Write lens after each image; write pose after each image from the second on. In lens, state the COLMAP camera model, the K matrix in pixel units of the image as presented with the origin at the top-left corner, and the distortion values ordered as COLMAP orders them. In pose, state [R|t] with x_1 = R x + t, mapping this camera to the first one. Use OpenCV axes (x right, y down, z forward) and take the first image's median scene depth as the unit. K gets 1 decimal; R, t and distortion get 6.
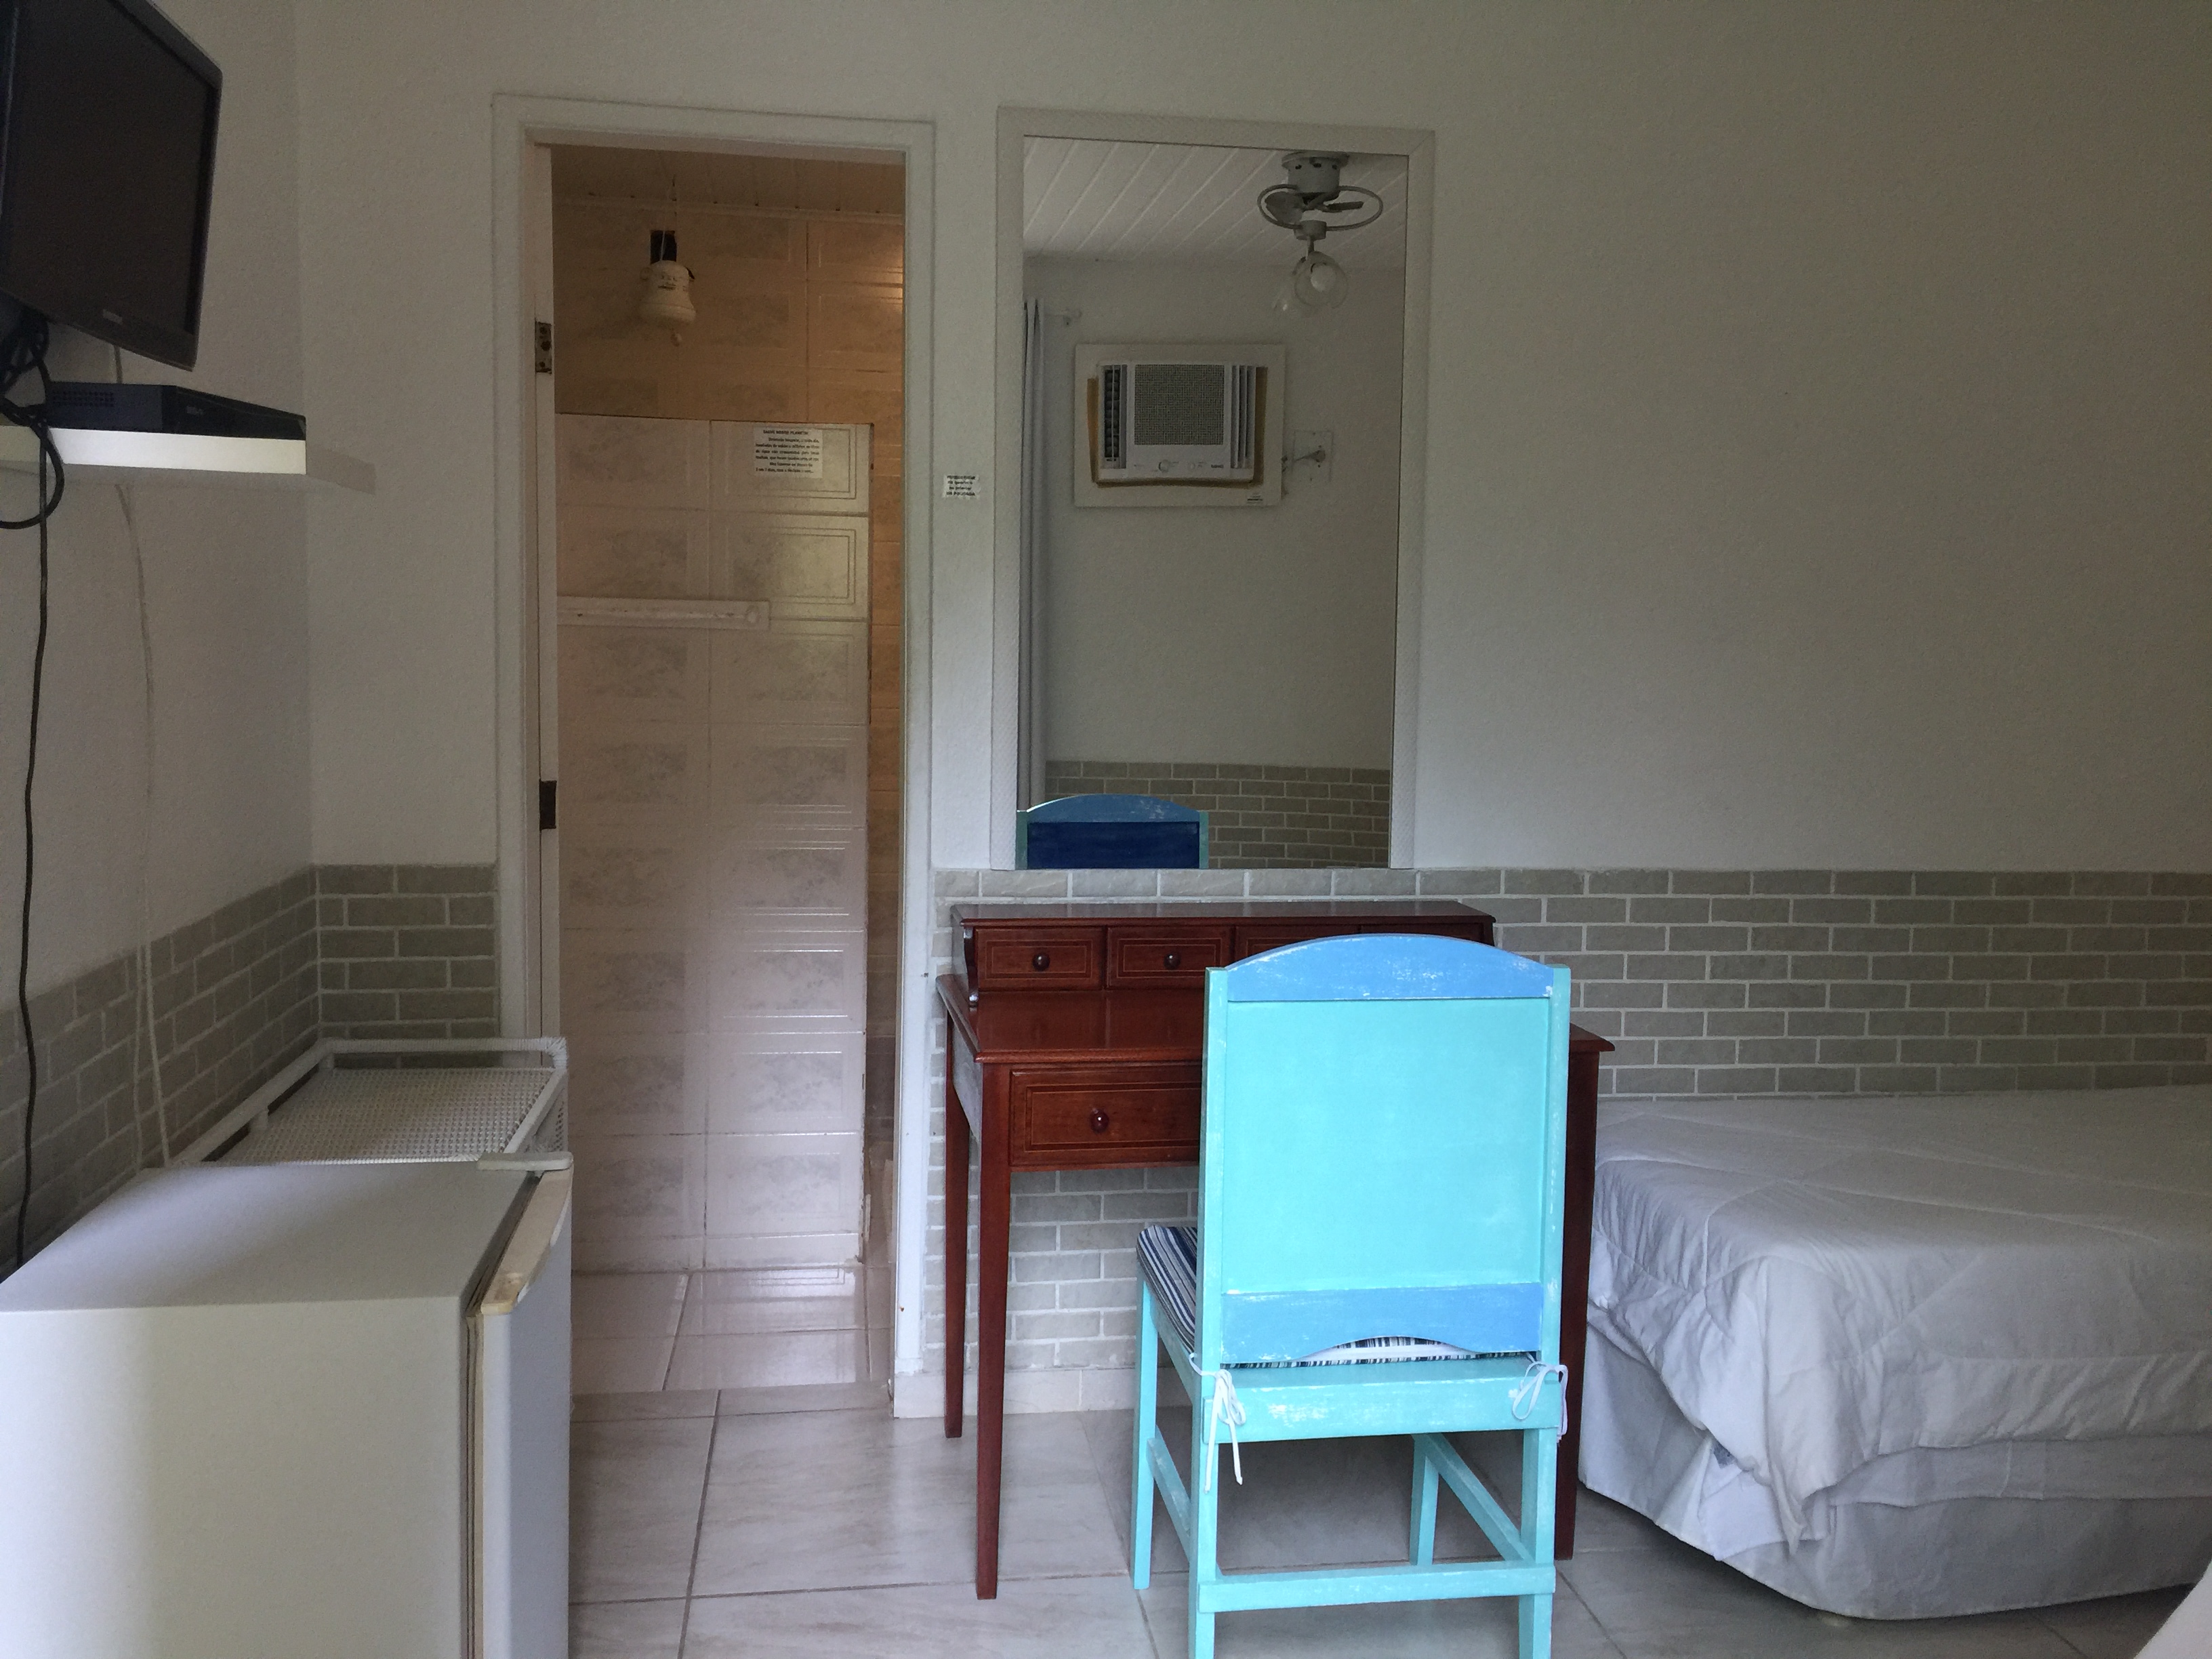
lens RADIAL K [[1864.5, 0, 1105.7], [0, 1864.5, 833.7], [0, 0, 1]] dist [0.052793, -0.001437]
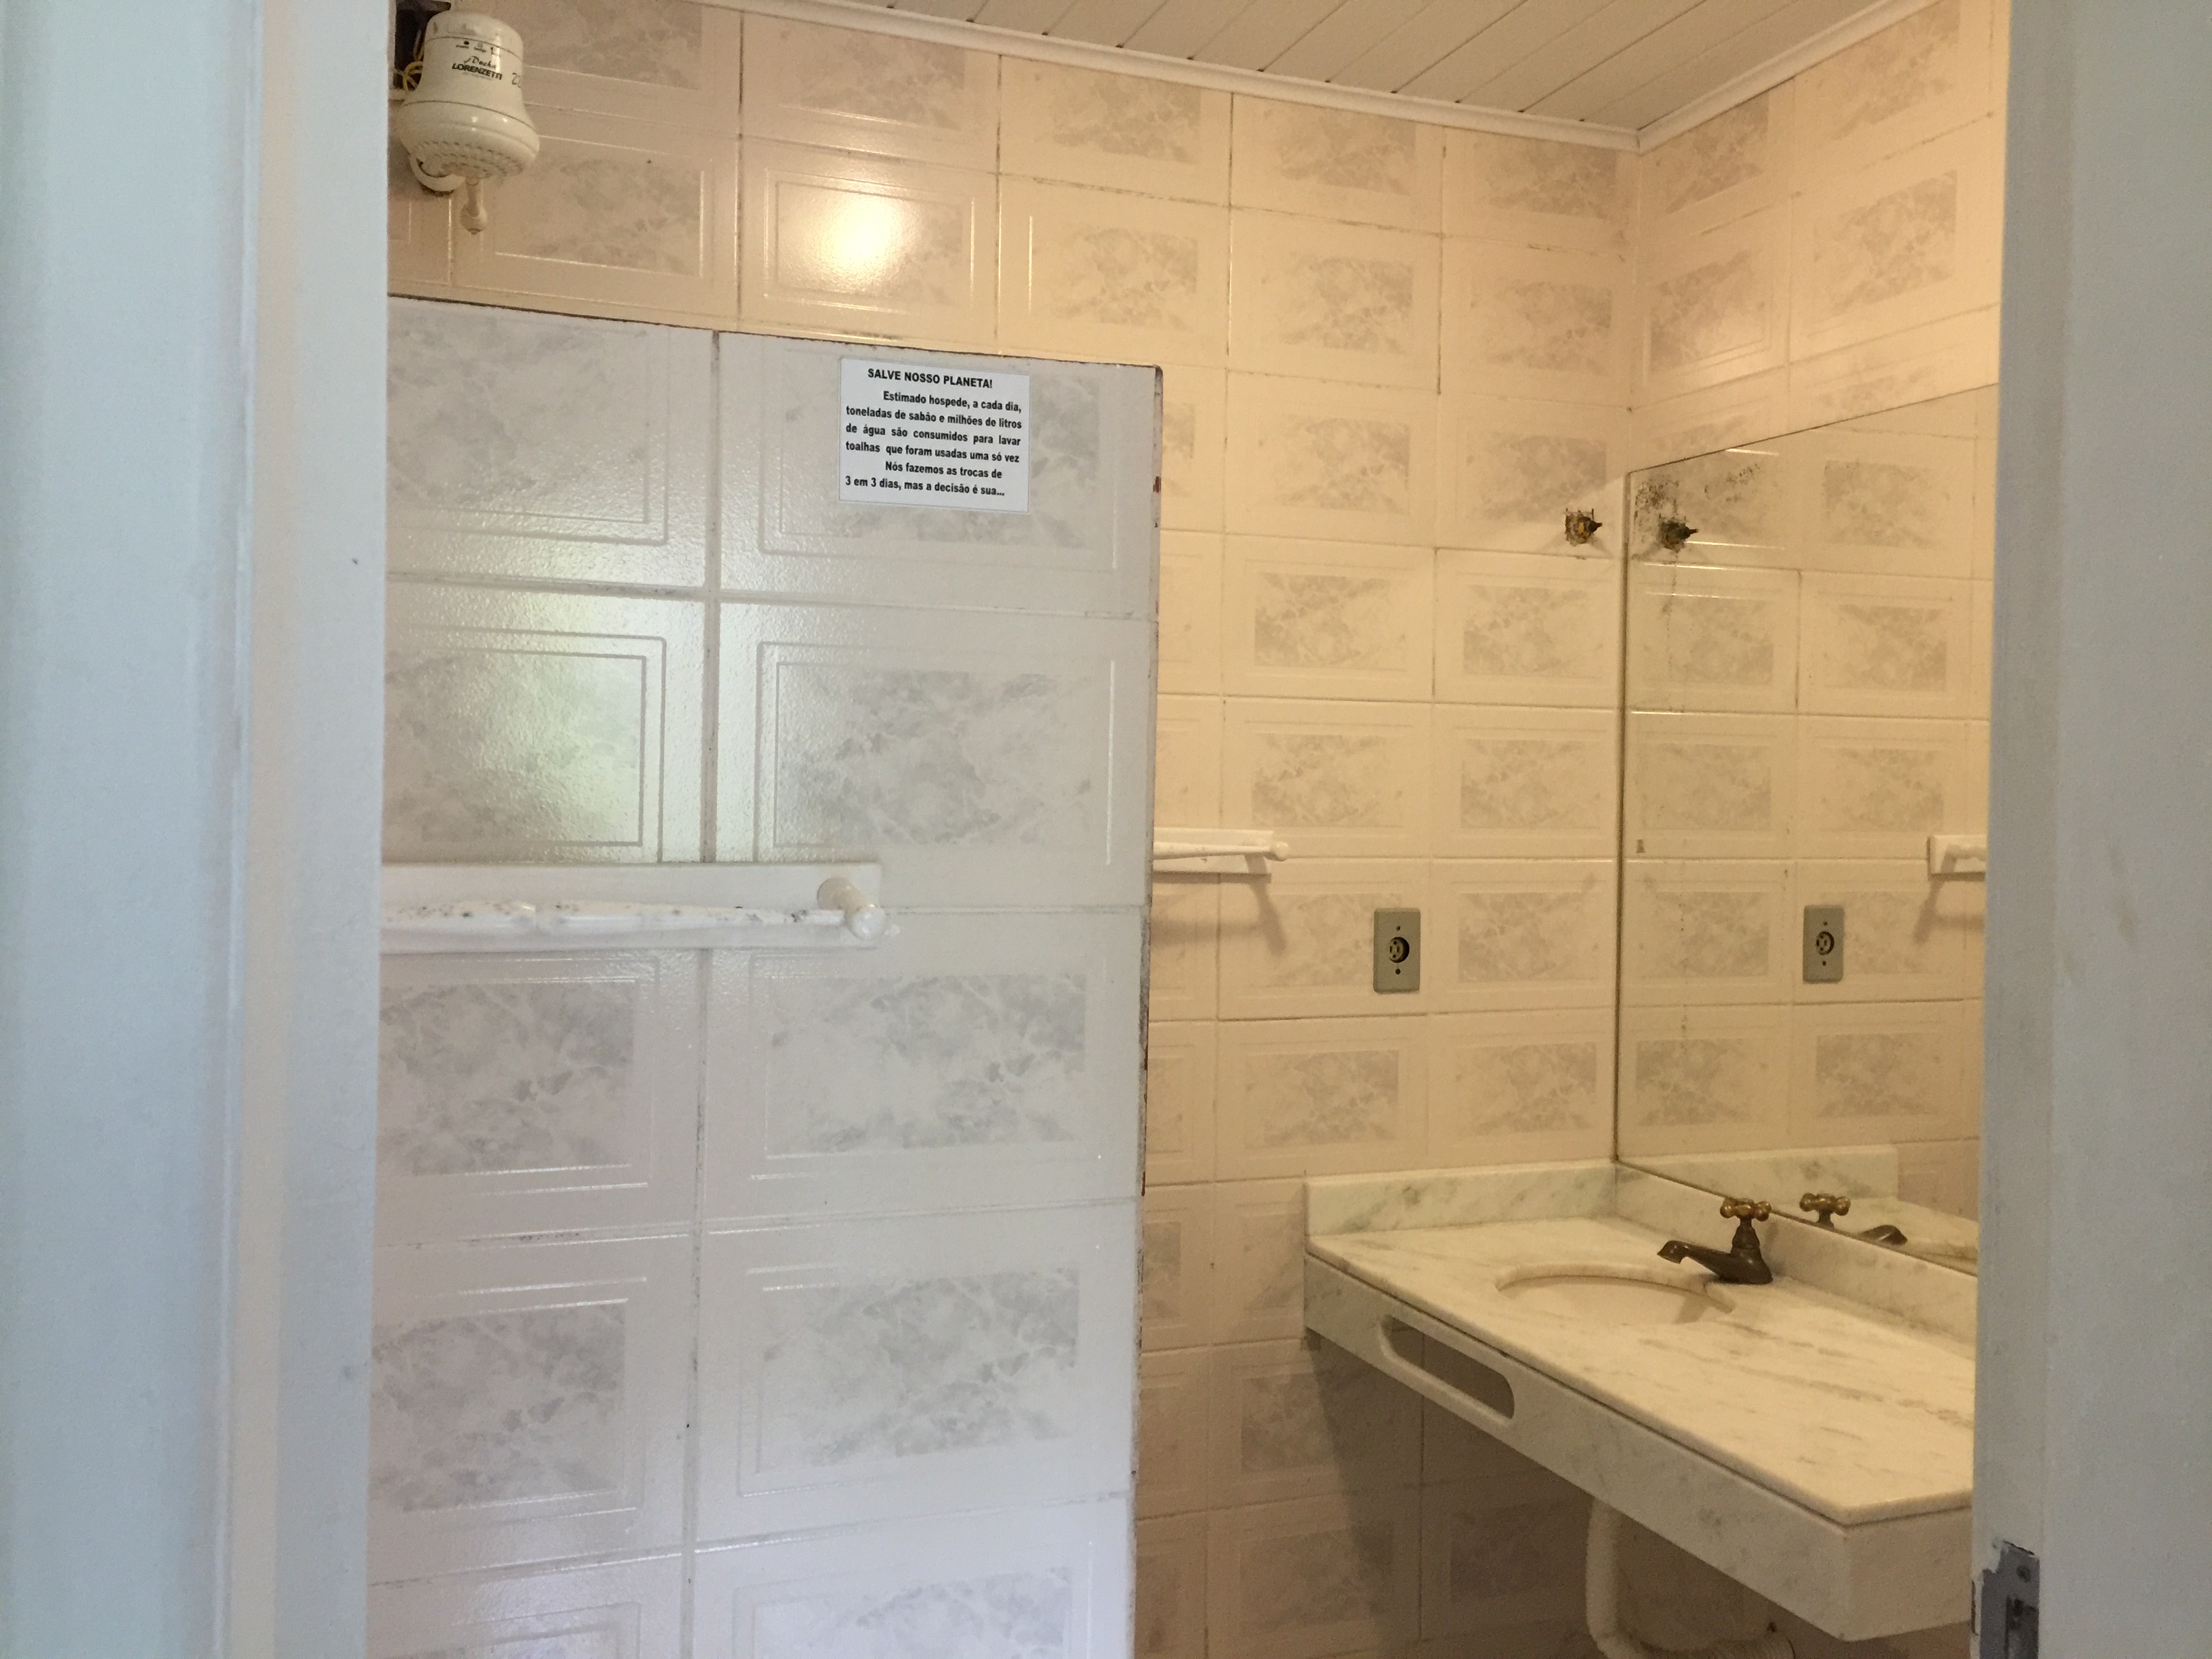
lens RADIAL K [[1864.5, 0, 1108.4], [0, 1864.5, 818.2], [0, 0, 1]] dist [0.052793, -0.001437]
pose [[0.975245, -0.004709, 0.221078, -0.214168], [0.024386, 0.995965, -0.086360, -0.101554], [-0.219780, 0.089613, 0.971425, 0.657616]]
